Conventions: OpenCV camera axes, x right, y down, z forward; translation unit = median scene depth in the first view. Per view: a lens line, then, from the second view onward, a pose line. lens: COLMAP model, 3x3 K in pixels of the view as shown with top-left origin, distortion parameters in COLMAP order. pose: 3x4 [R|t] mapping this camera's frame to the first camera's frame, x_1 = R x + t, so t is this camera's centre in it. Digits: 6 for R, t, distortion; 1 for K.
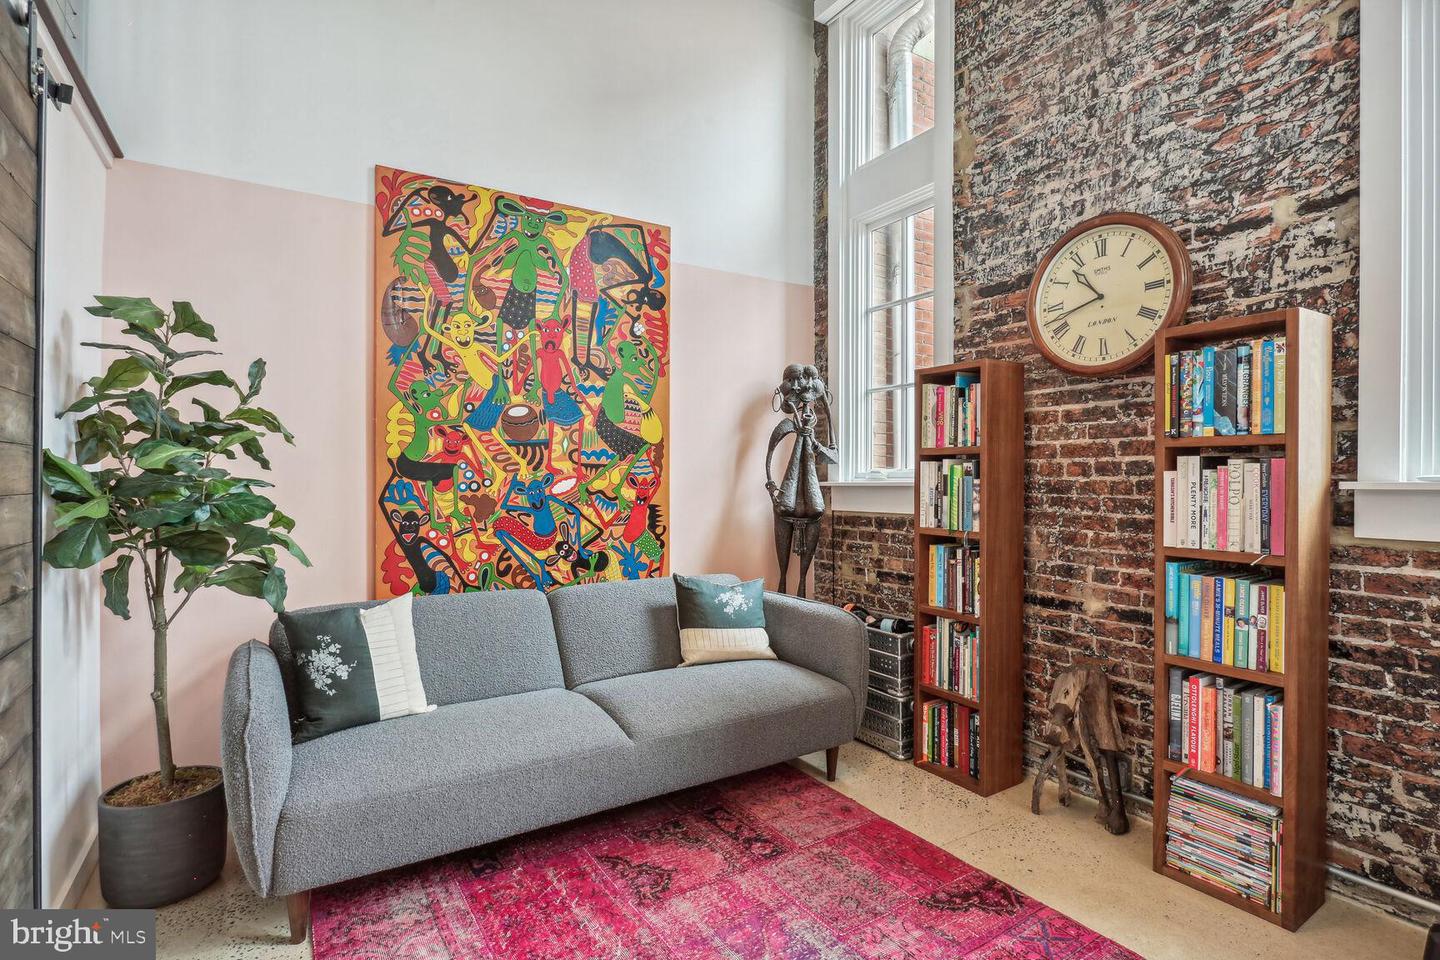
lens RADIAL K [[699.0, 0, 727.9], [0, 699.0, 476.3], [0, 0, 1]] dist [-0.016673, 0.006215]
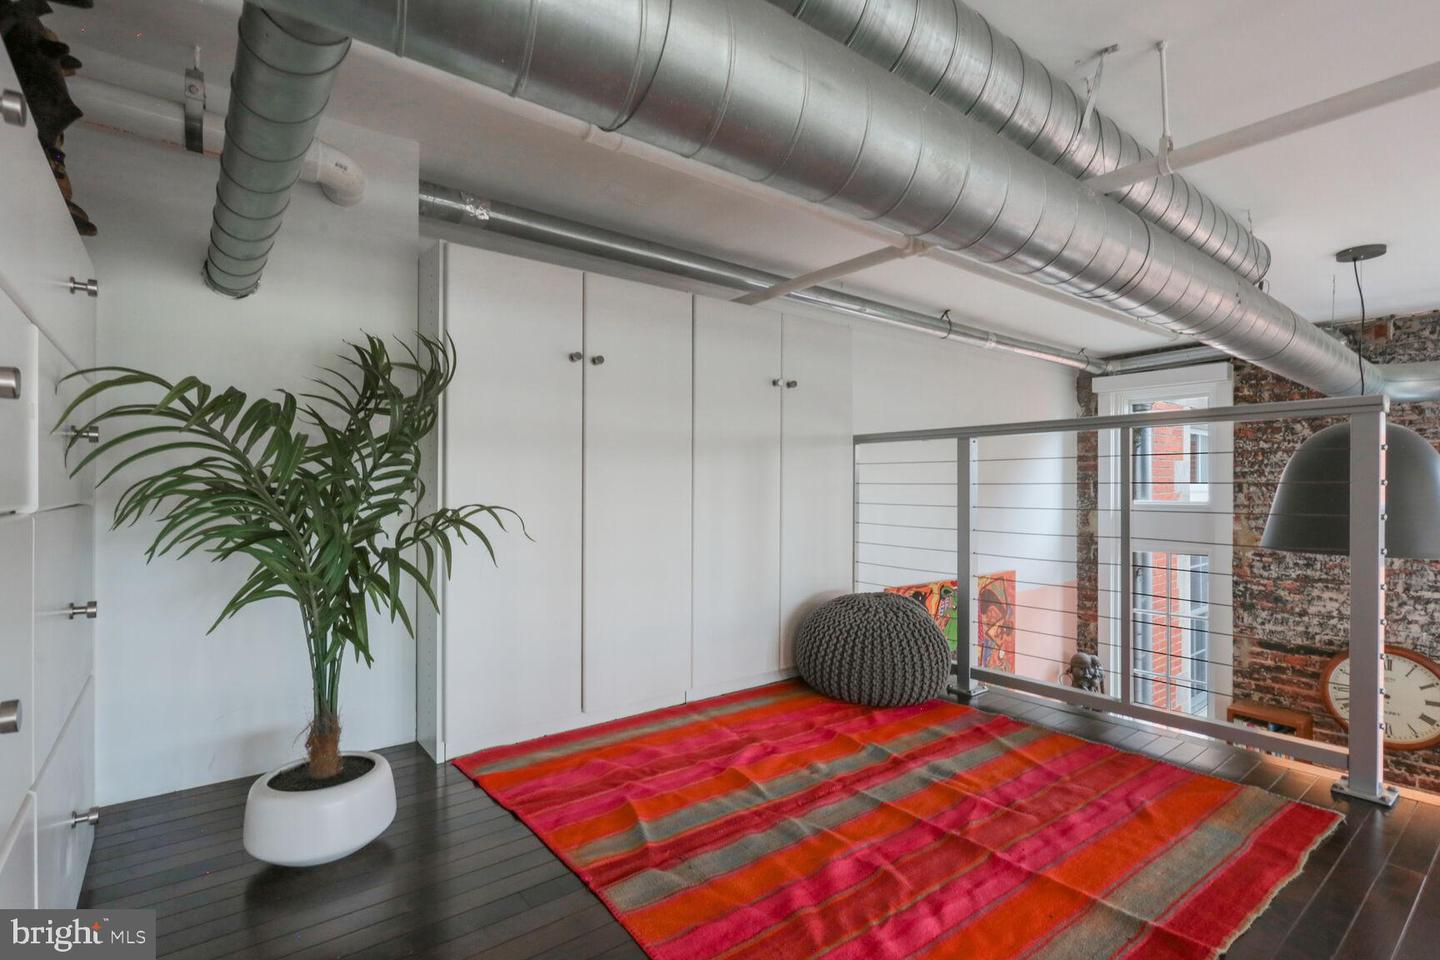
lens RADIAL K [[699.0, 0, 720.4], [0, 699.0, 479.0], [0, 0, 1]] dist [-0.016673, 0.006215]
pose [[0.995837, 0.001543, 0.091135, -0.878565], [-0.000487, 0.999933, -0.011608, -0.591604], [-0.091147, 0.011515, 0.995771, -0.322049]]
